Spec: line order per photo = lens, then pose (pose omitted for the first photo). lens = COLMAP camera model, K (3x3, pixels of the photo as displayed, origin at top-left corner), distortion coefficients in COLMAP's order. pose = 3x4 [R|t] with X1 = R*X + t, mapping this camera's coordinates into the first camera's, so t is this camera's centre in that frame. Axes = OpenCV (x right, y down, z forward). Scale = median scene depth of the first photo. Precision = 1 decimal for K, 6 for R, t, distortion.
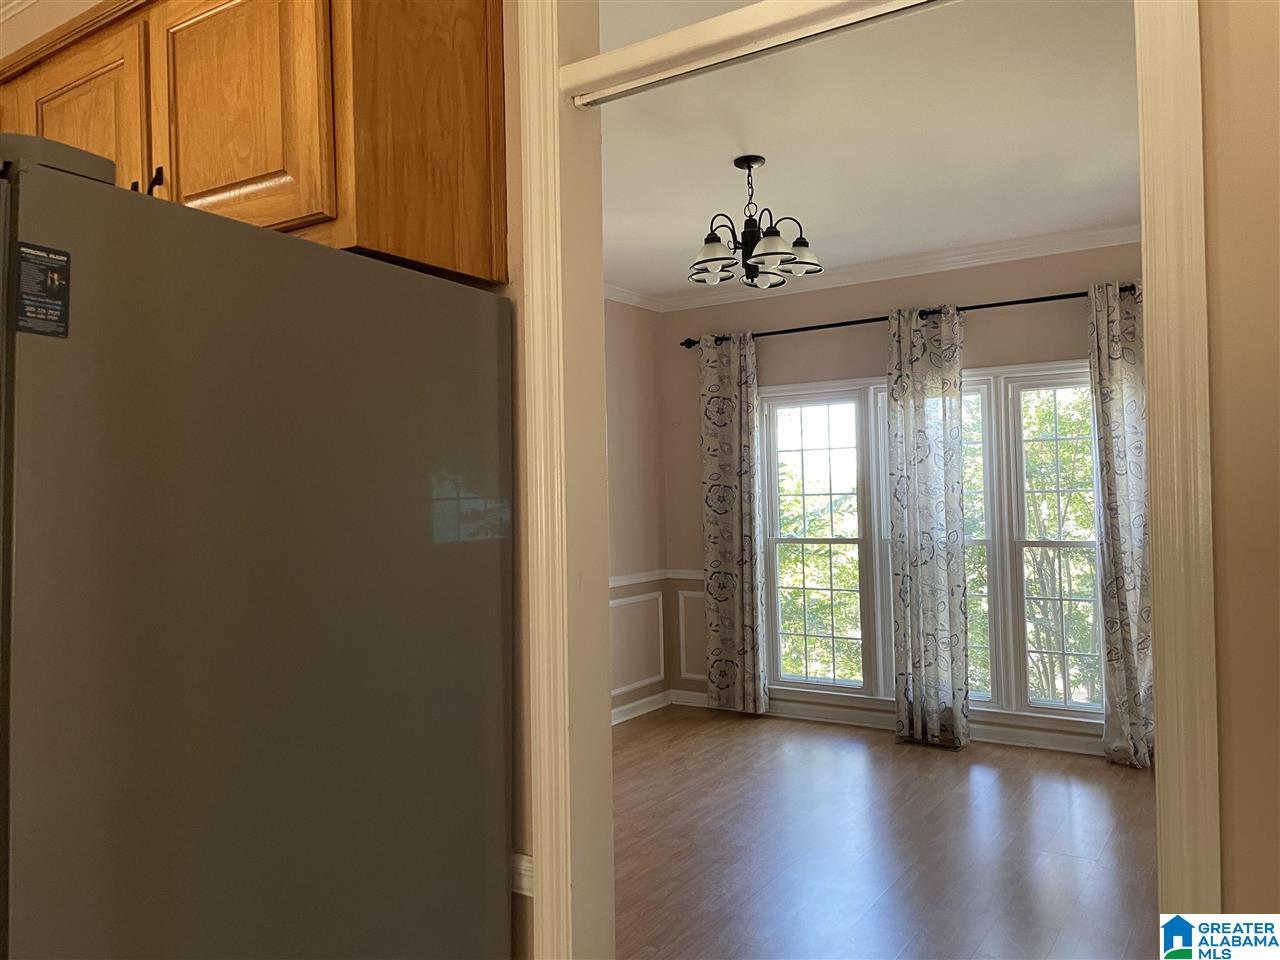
lens RADIAL K [[985.1, 0, 640.4], [0, 985.1, 491.2], [0, 0, 1]] dist [0.080626, -0.102055]
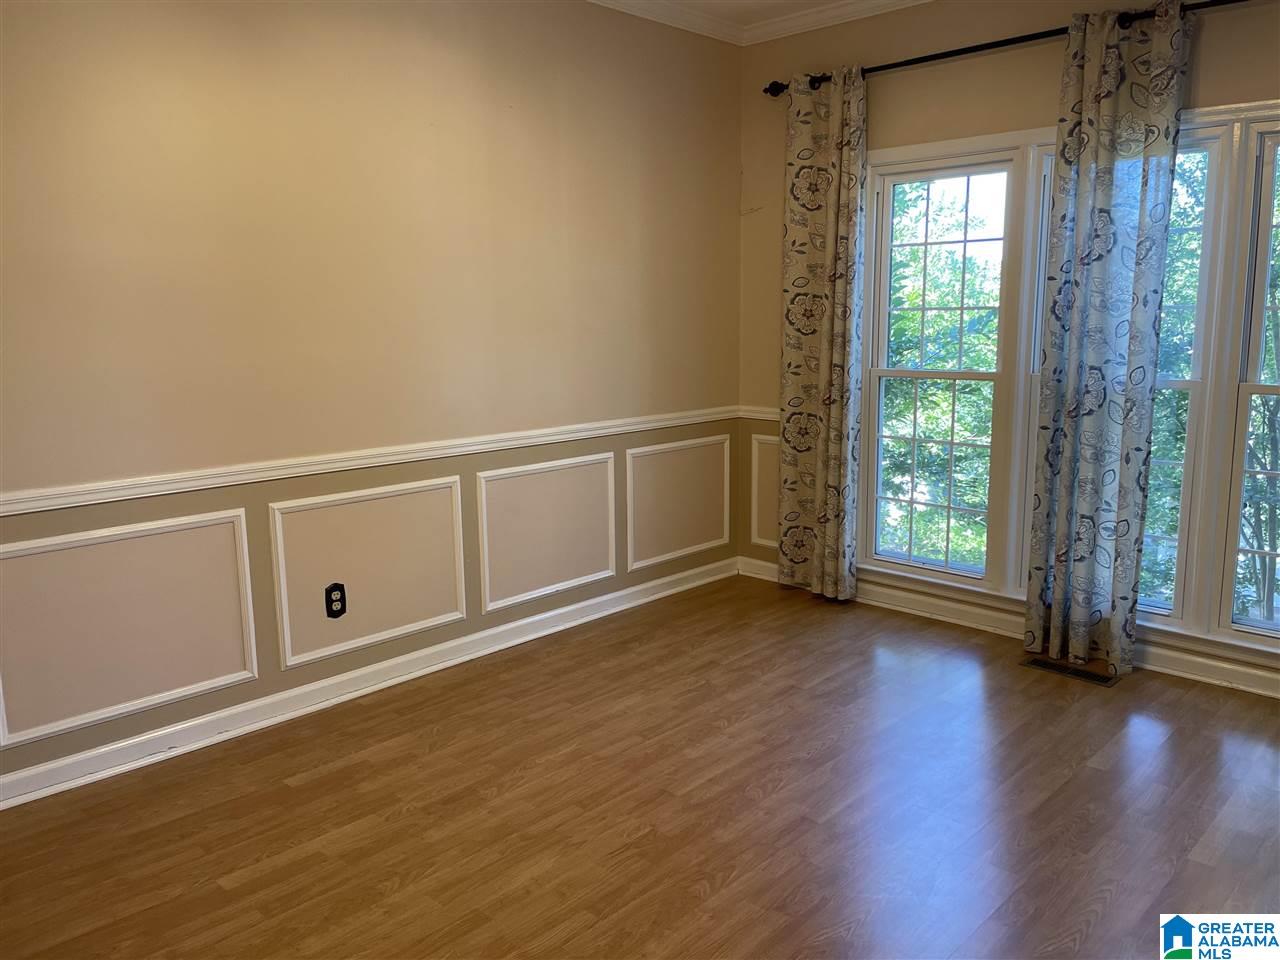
lens RADIAL K [[985.1, 0, 637.3], [0, 985.1, 479.3], [0, 0, 1]] dist [0.080626, -0.102055]
pose [[0.983326, 0.049437, -0.175002, 0.099130], [-0.018496, 0.984536, 0.174202, 0.003947], [0.180908, -0.168060, 0.969035, 0.261862]]
